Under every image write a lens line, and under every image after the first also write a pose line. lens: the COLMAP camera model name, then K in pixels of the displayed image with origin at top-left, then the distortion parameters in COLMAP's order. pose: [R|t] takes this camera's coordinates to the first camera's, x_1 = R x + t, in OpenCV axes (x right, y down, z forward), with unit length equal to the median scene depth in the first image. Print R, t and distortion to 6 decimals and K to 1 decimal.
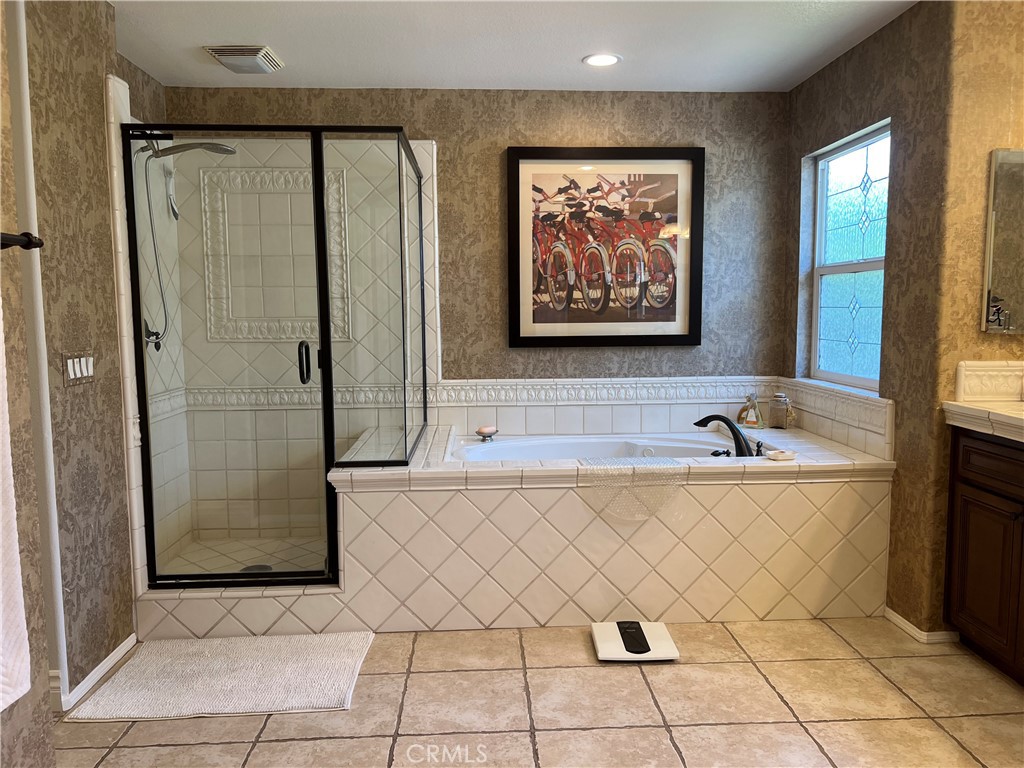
lens RADIAL K [[781.0, 0, 511.6], [0, 781.0, 387.3], [0, 0, 1]] dist [0.064713, -0.078490]
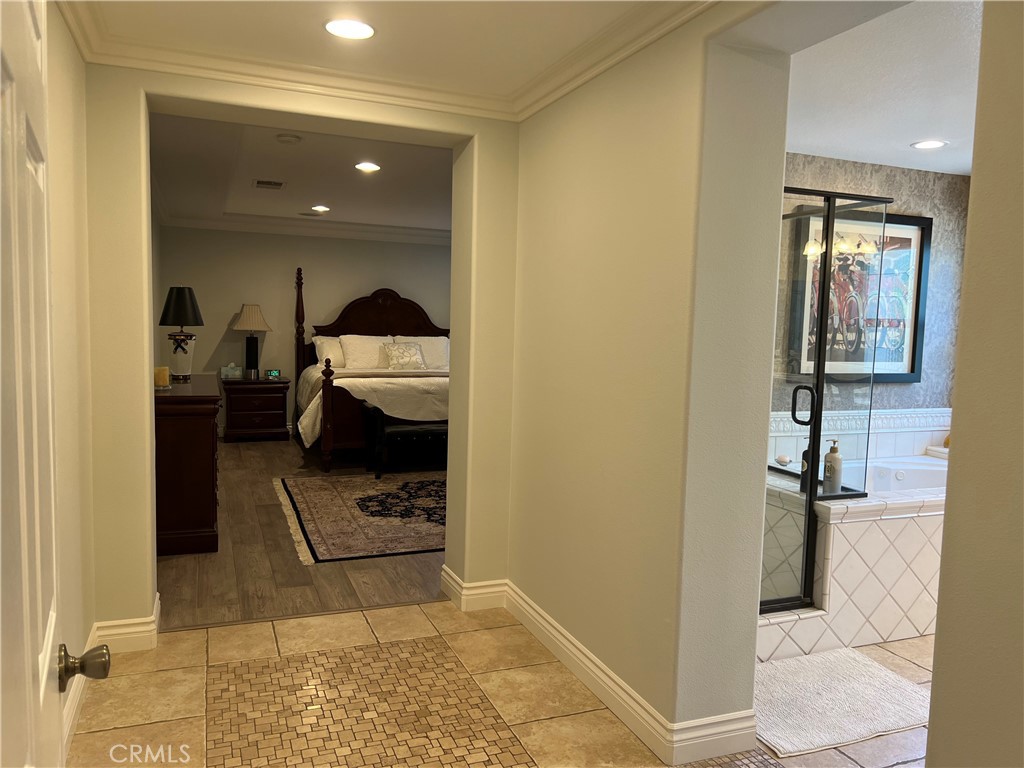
lens RADIAL K [[777.4, 0, 509.1], [0, 777.4, 384.9], [0, 0, 1]] dist [0.063653, -0.073199]
pose [[0.947815, 0.010114, 0.318661, -0.779585], [-0.007159, 0.999920, -0.010444, -0.035593], [-0.318741, 0.007618, 0.947811, 0.077125]]
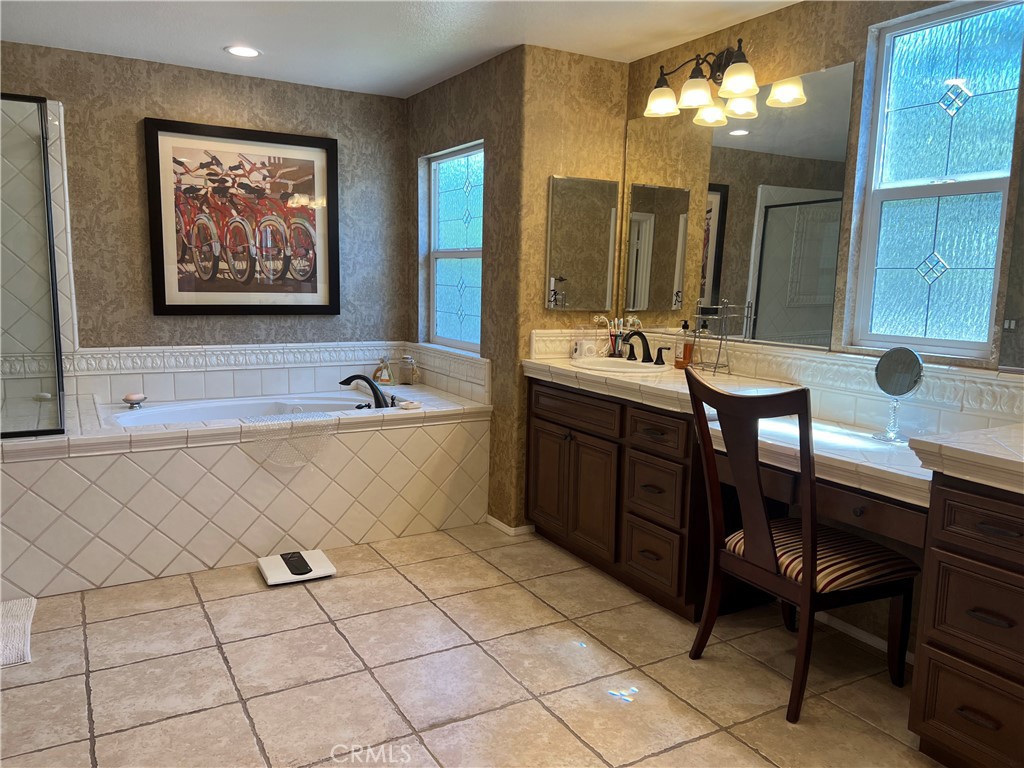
lens RADIAL K [[781.0, 0, 511.6], [0, 781.0, 387.3], [0, 0, 1]] dist [0.064713, -0.078490]
pose [[0.889796, -0.038388, 0.454741, -0.063412], [0.016683, 0.998526, 0.051650, -0.002781], [-0.456053, -0.038371, 0.889125, -0.142202]]
